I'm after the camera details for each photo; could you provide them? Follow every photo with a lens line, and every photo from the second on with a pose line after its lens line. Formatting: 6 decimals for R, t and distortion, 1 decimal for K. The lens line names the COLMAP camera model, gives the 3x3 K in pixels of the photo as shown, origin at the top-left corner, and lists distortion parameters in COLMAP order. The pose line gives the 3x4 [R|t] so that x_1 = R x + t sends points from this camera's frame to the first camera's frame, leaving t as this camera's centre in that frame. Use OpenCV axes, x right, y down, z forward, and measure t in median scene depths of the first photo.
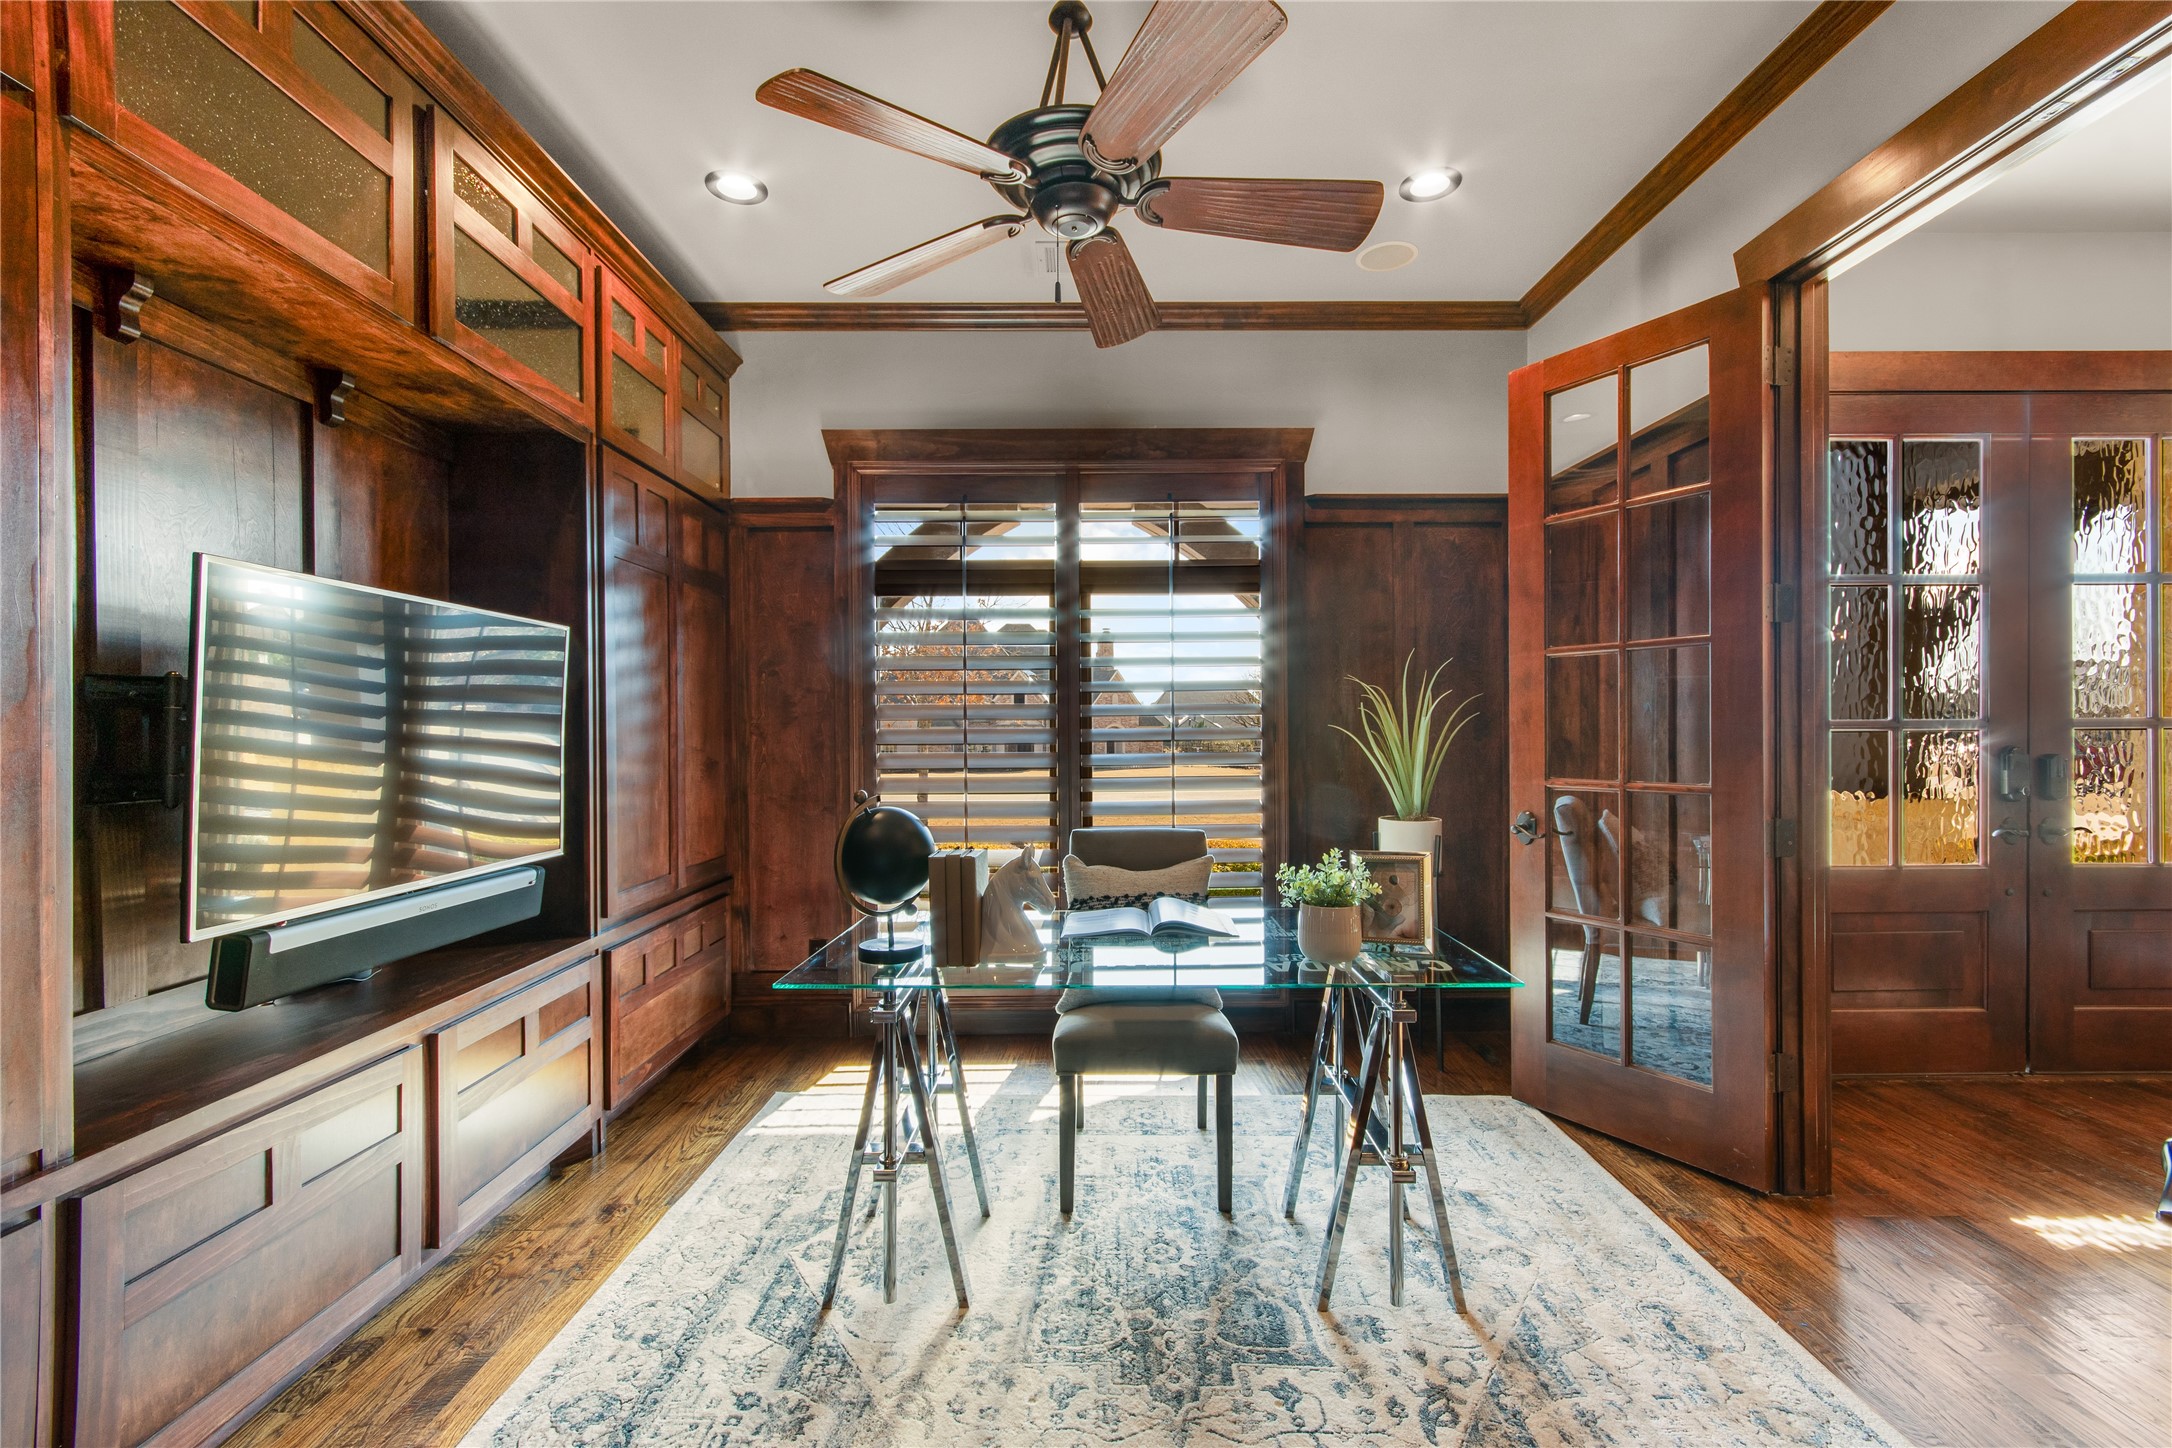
lens RADIAL K [[965.7, 0, 1091.5], [0, 965.7, 729.1], [0, 0, 1]] dist [0.000478, 0.000476]
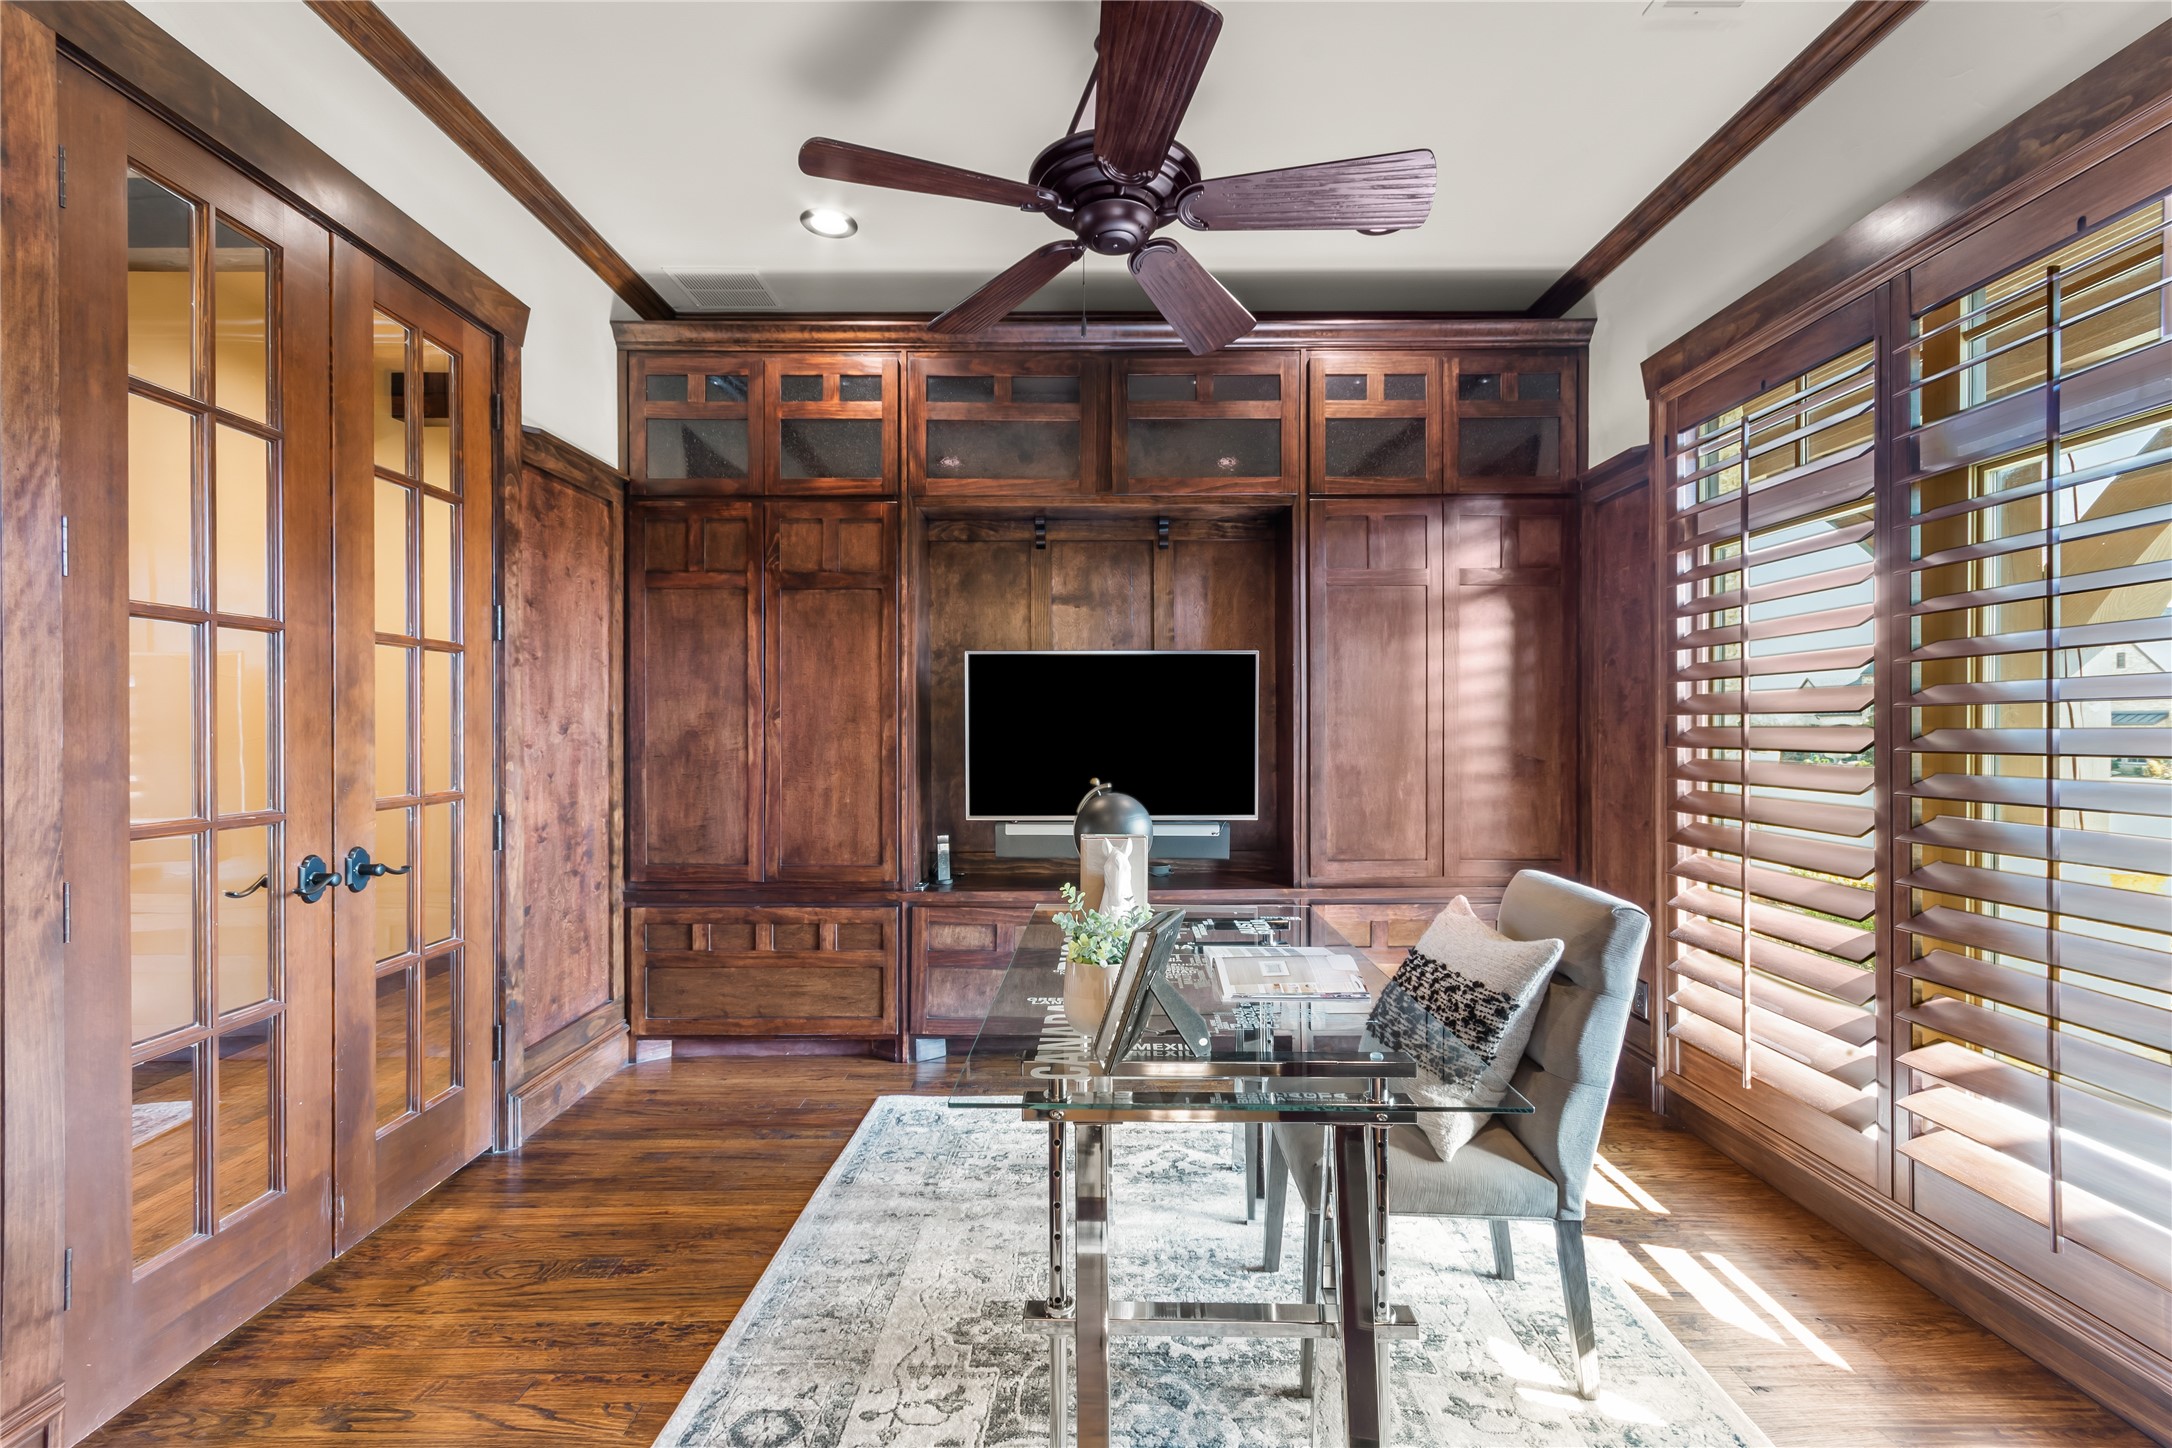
lens RADIAL K [[965.7, 0, 1088.3], [0, 965.7, 729.2], [0, 0, 1]] dist [0.000478, 0.000476]
pose [[-0.007797, 0.001452, -0.999969, 0.550459], [0.001073, 0.999998, 0.001444, 0.000682], [0.999969, -0.001061, -0.007799, 0.533534]]
